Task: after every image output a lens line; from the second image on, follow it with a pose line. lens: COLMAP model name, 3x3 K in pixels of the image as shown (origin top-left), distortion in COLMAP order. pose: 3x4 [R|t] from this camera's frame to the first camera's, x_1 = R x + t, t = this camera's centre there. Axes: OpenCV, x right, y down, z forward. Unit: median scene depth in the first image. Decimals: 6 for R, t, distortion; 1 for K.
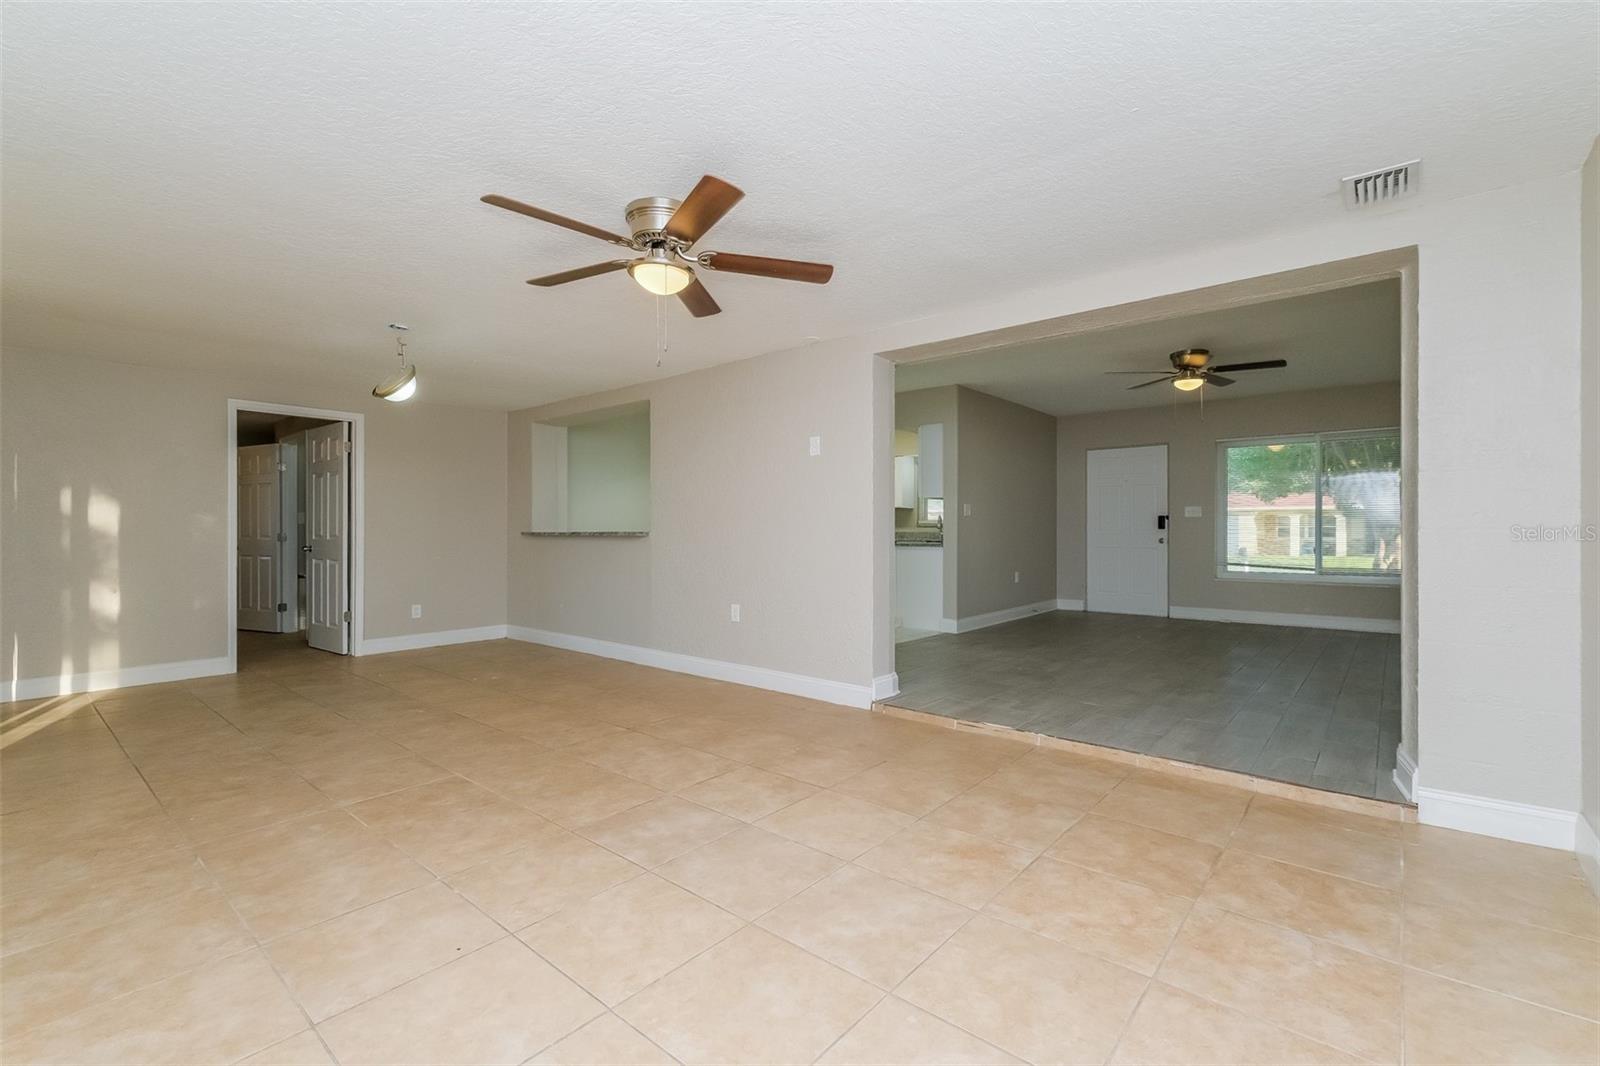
lens RADIAL K [[697.9, 0, 791.5], [0, 697.9, 537.3], [0, 0, 1]] dist [0.006546, -0.001000]
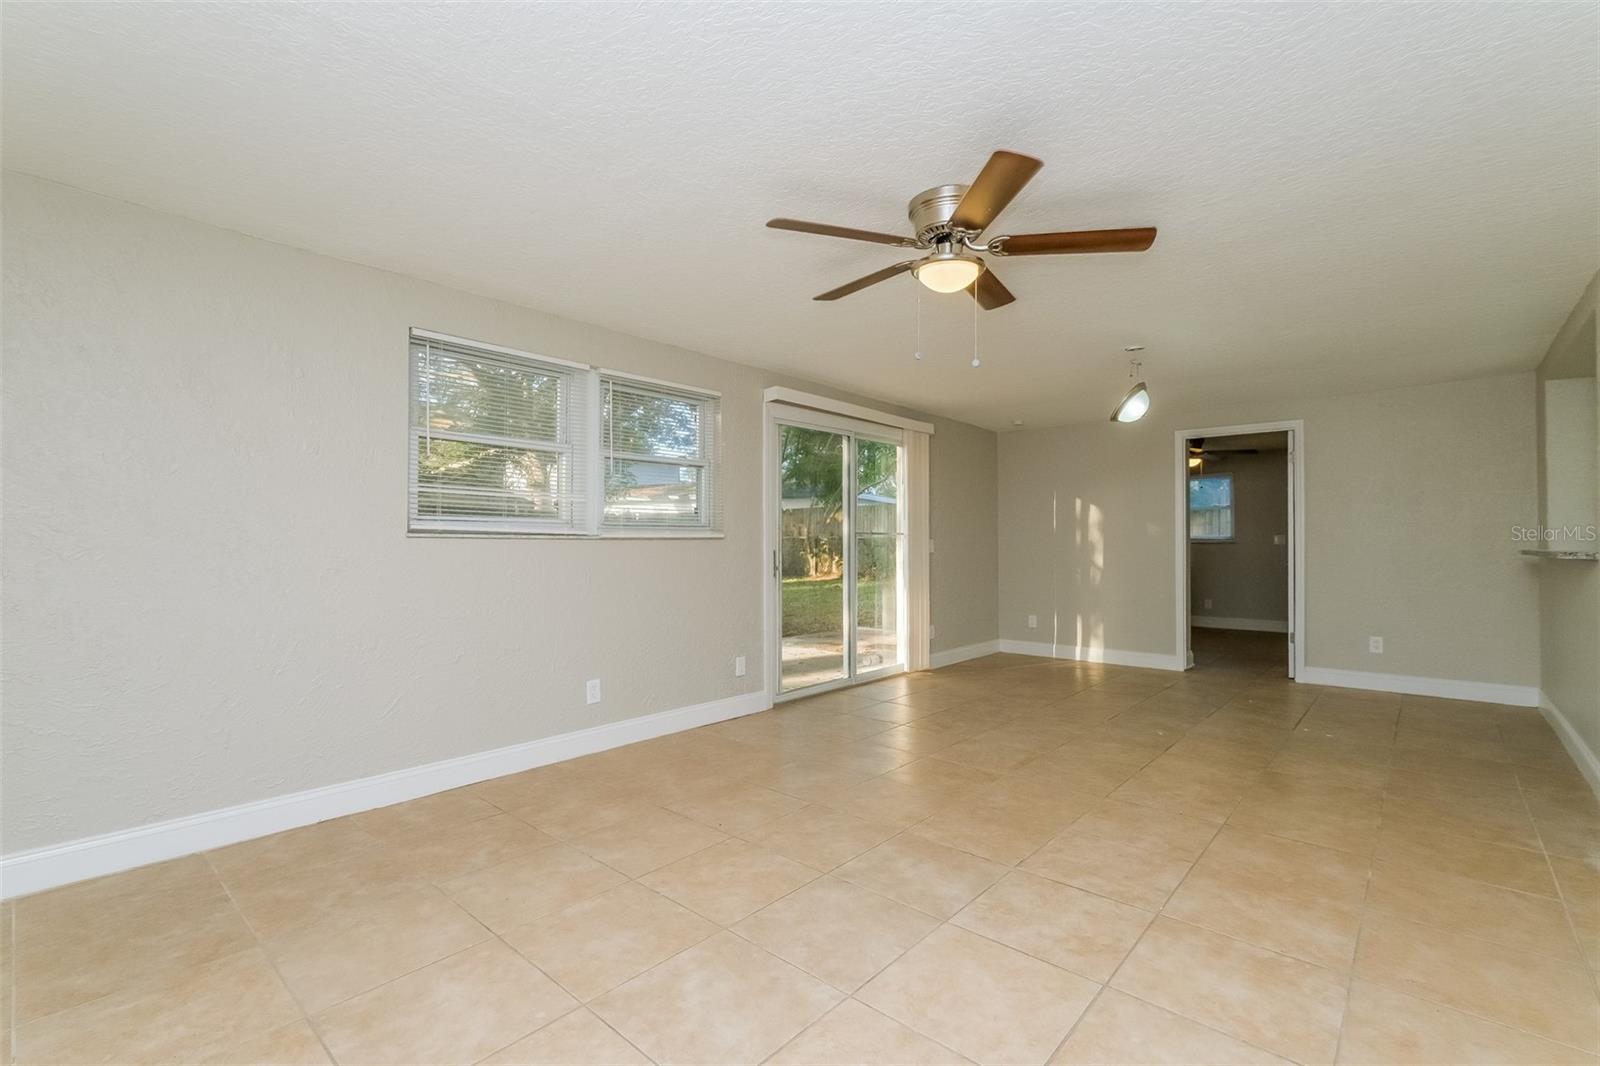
lens RADIAL K [[697.9, 0, 797.0], [0, 697.9, 529.4], [0, 0, 1]] dist [0.006546, -0.001000]
pose [[-0.010882, -0.017150, -0.999794, 0.625315], [-0.010852, 0.999796, -0.017032, -0.016603], [0.999882, 0.010664, -0.011066, 0.701151]]
